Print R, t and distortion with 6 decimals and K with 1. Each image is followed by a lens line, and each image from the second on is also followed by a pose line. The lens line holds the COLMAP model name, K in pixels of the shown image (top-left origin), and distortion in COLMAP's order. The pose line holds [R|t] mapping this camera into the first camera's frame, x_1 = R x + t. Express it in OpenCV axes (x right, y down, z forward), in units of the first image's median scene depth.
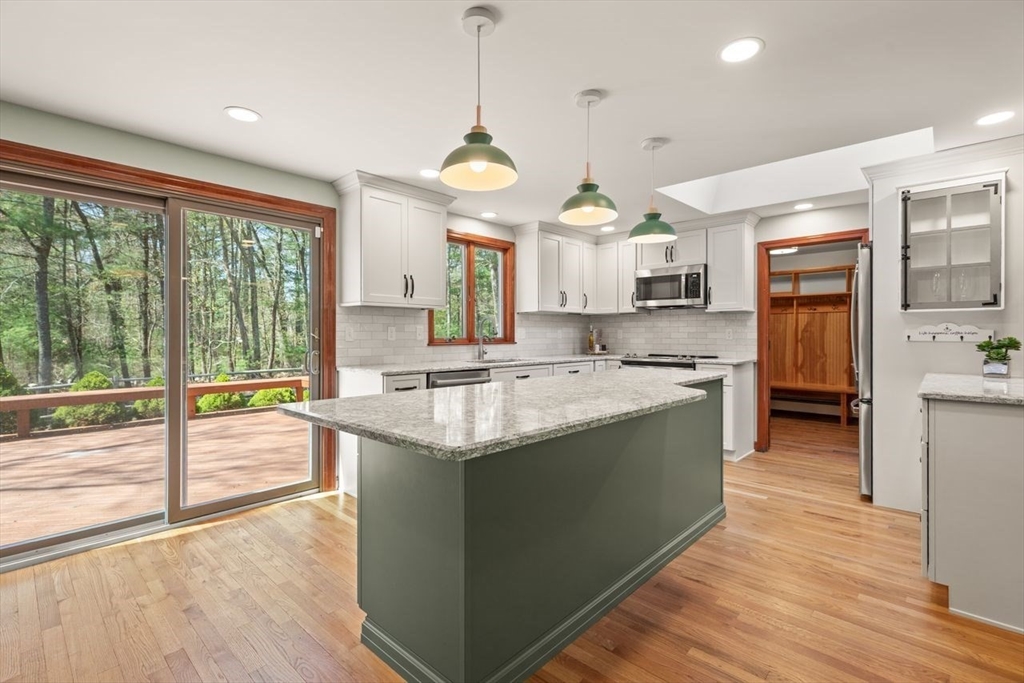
lens RADIAL K [[462.6, 0, 513.4], [0, 462.6, 338.5], [0, 0, 1]] dist [0.001813, 0.000104]
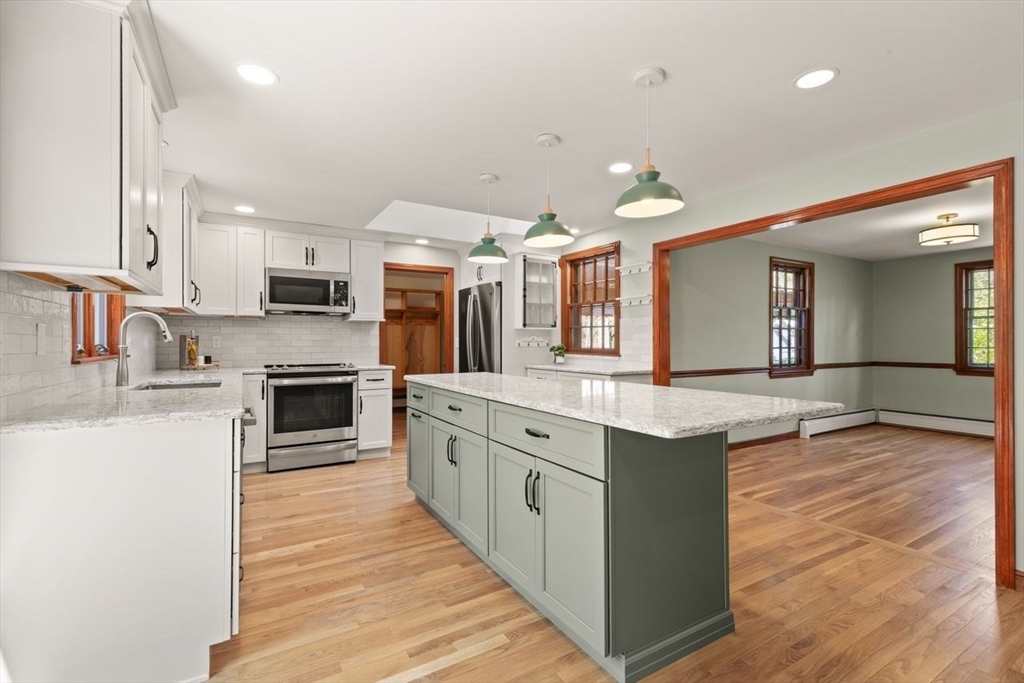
lens RADIAL K [[464.7, 0, 518.1], [0, 464.7, 340.1], [0, 0, 1]] dist [0.002989, 0.000013]
pose [[0.275905, 0.006285, 0.961164, -0.500403], [0.007837, 0.999931, -0.008788, -0.001765], [-0.961153, 0.009957, 0.275836, 0.381686]]
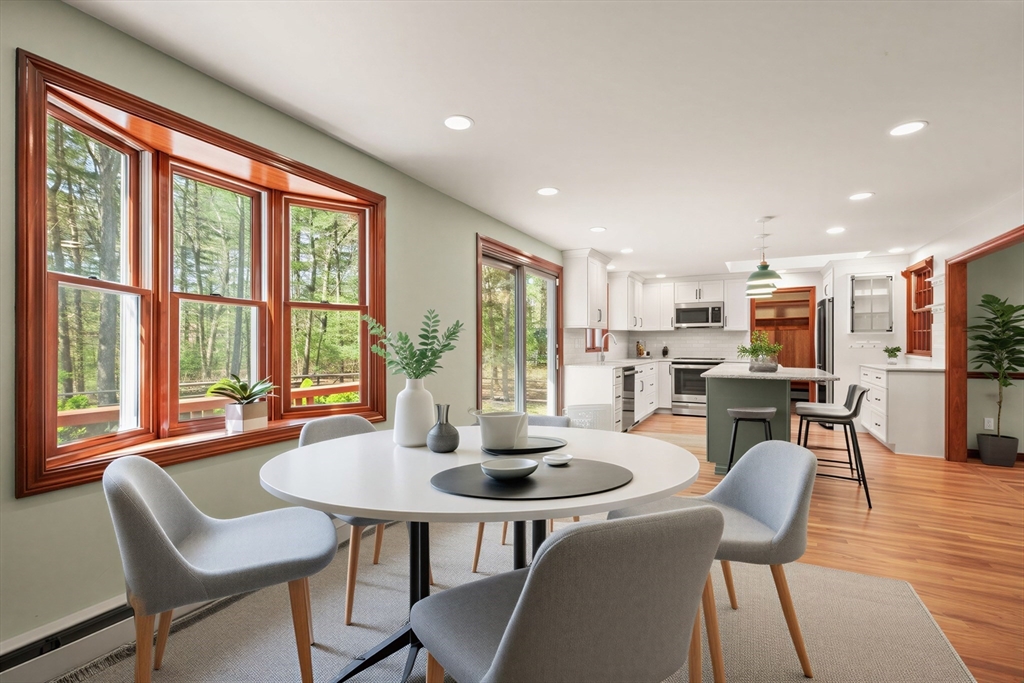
lens RADIAL K [[466.4, 0, 511.2], [0, 466.4, 344.5], [0, 0, 1]] dist [0.028115, 0.000030]
pose [[0.963705, -0.001178, 0.266966, -0.800311], [0.003502, 0.999960, -0.008230, 0.001701], [-0.266945, 0.008866, 0.963671, -0.424936]]
